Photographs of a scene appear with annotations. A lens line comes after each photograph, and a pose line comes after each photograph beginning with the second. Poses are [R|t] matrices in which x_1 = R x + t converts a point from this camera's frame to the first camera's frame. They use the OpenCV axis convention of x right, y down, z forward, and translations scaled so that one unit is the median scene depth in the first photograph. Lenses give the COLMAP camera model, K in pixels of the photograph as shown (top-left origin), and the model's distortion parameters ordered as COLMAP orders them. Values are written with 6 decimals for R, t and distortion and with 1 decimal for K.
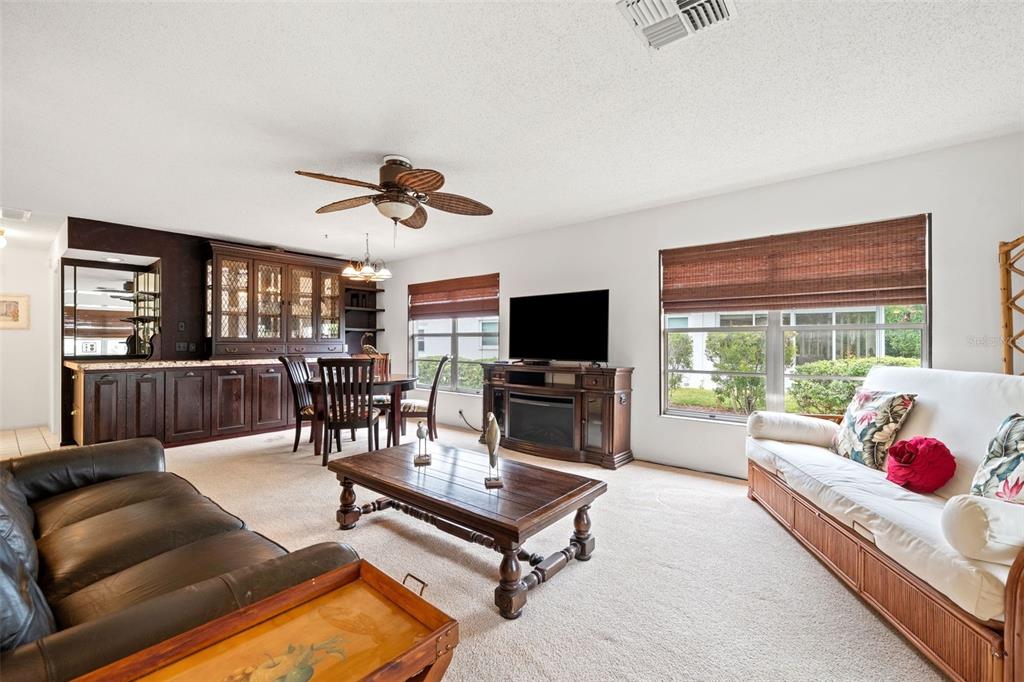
lens RADIAL K [[437.0, 0, 508.9], [0, 437.0, 334.7], [0, 0, 1]] dist [0.002414, -0.001171]
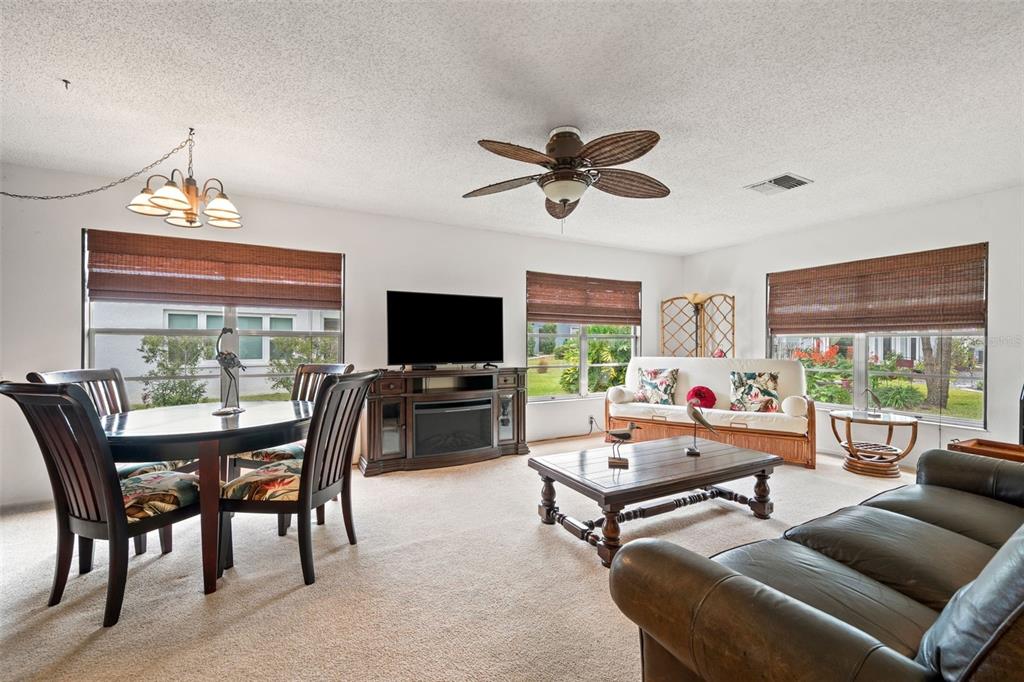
lens RADIAL K [[437.0, 0, 513.4], [0, 437.0, 340.2], [0, 0, 1]] dist [0.002414, -0.001171]
pose [[0.355390, 0.005605, 0.934701, -0.820693], [-0.017537, 0.999846, 0.000672, 0.004052], [-0.934554, -0.016631, 0.355433, 0.586193]]
